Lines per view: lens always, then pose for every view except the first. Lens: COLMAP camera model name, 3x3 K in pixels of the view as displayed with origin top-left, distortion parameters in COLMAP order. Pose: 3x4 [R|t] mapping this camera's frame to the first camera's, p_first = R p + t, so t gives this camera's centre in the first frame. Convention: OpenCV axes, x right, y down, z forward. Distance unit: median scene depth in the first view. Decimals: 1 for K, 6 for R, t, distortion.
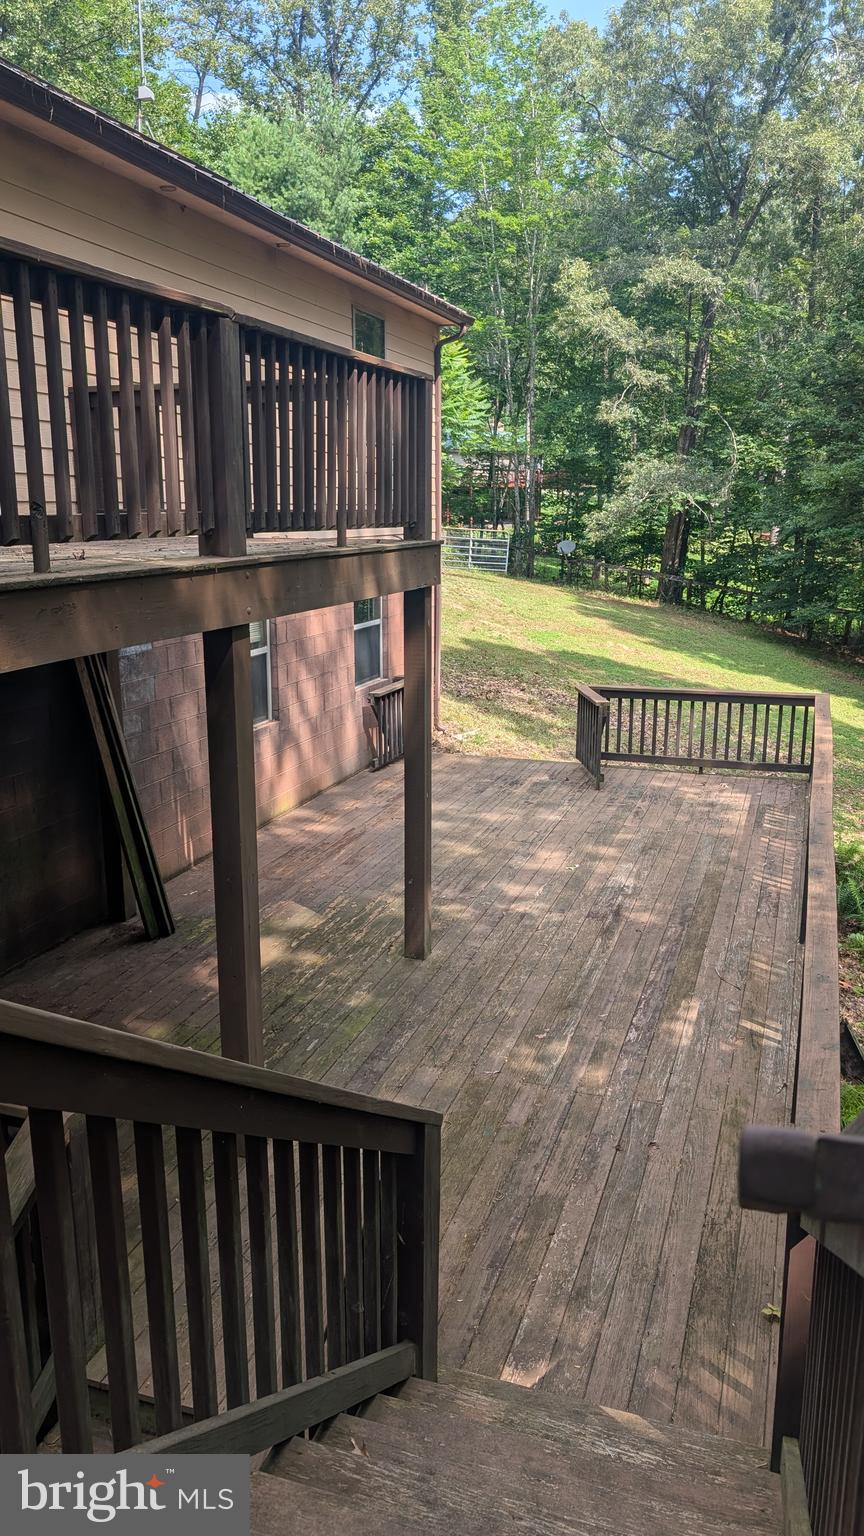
lens RADIAL K [[1135.3, 0, 443.9], [0, 1135.3, 772.5], [0, 0, 1]] dist [0.013239, 0.010670]
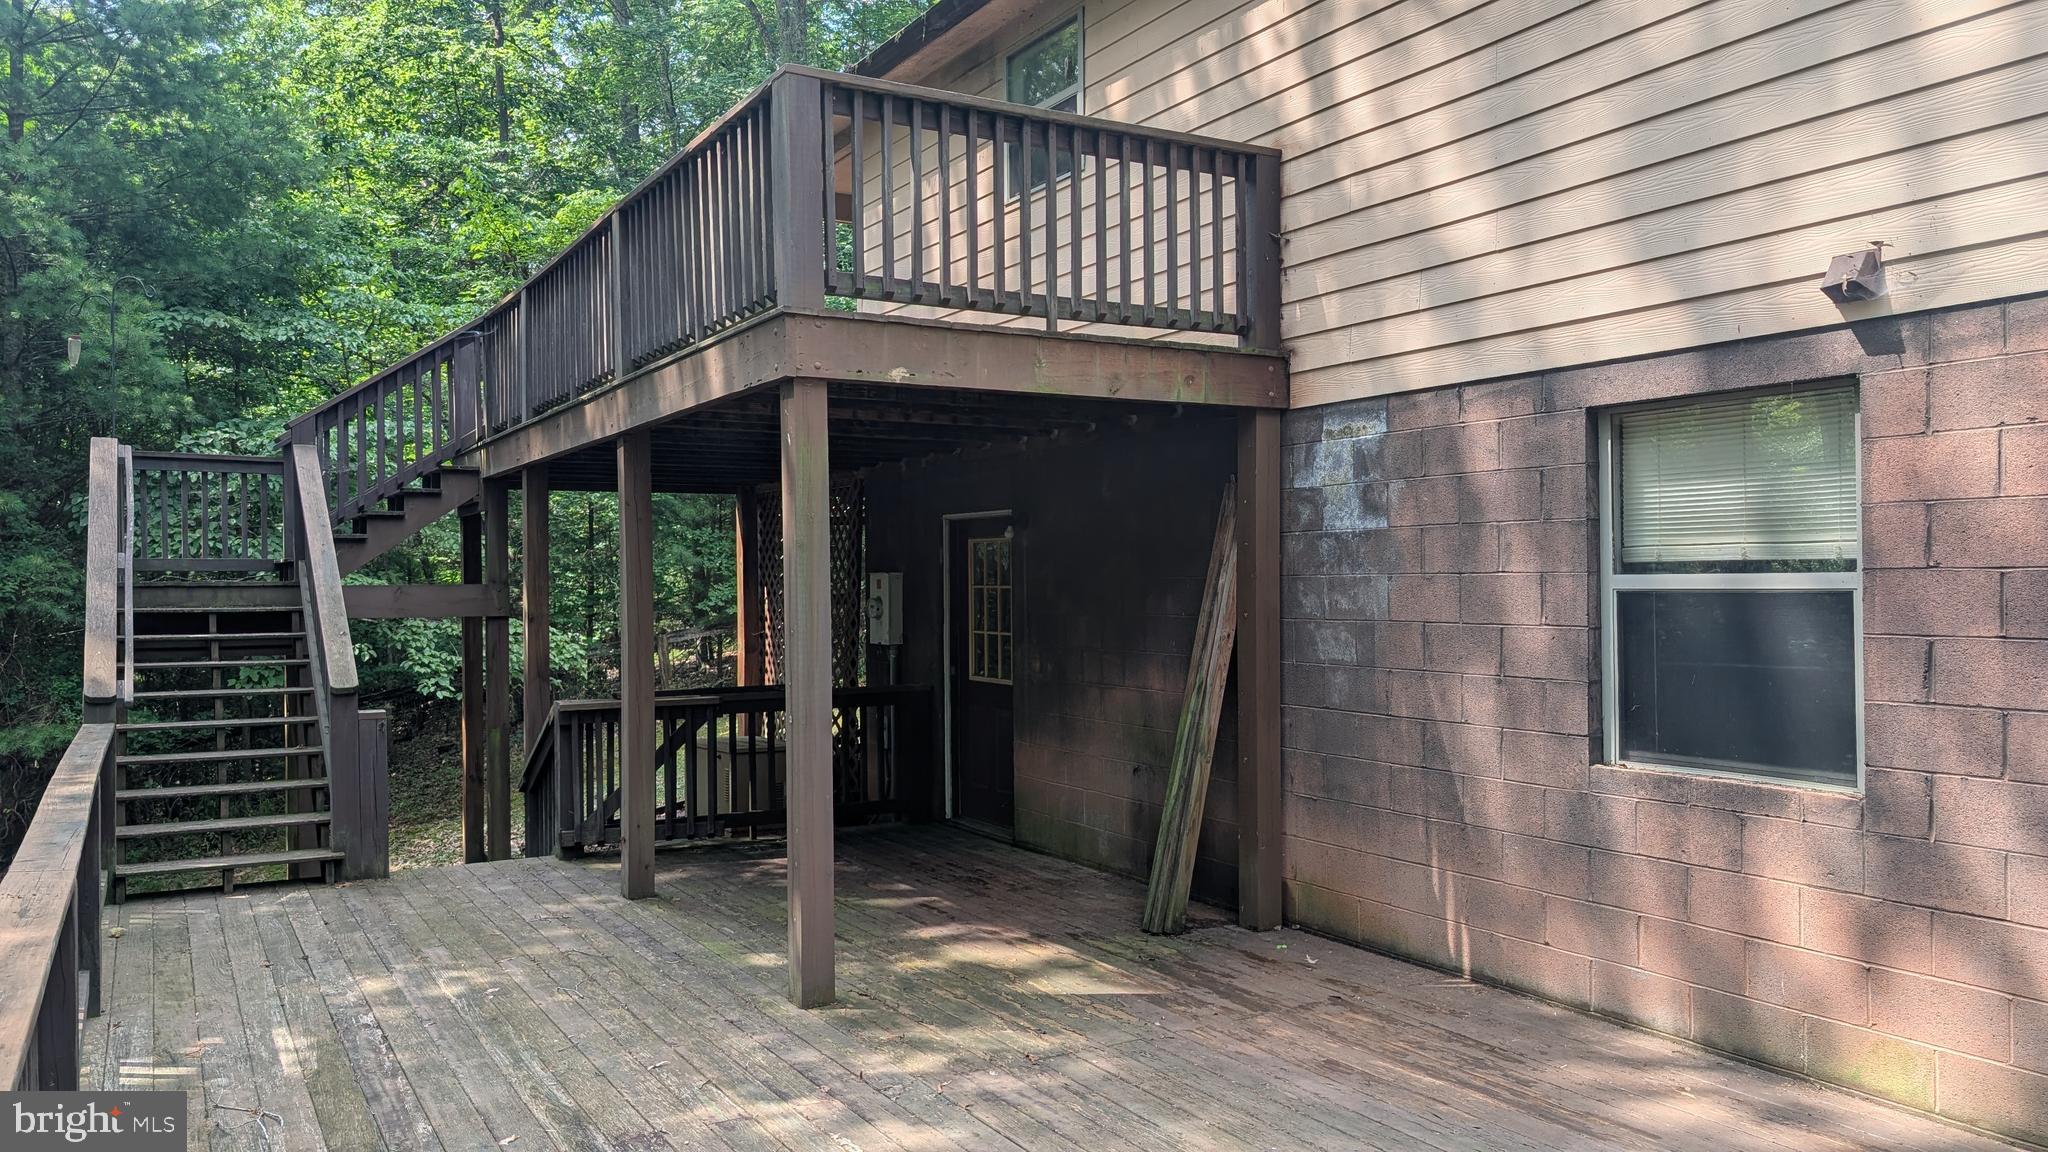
lens RADIAL K [[1513.7, 0, 1021.3], [0, 1513.7, 579.6], [0, 0, 1]] dist [0.013239, 0.010670]
pose [[-0.669208, 0.010546, -0.743000, 0.456990], [-0.159870, 0.974440, 0.157823, -0.183825], [0.725674, 0.224400, -0.650417, 1.440442]]
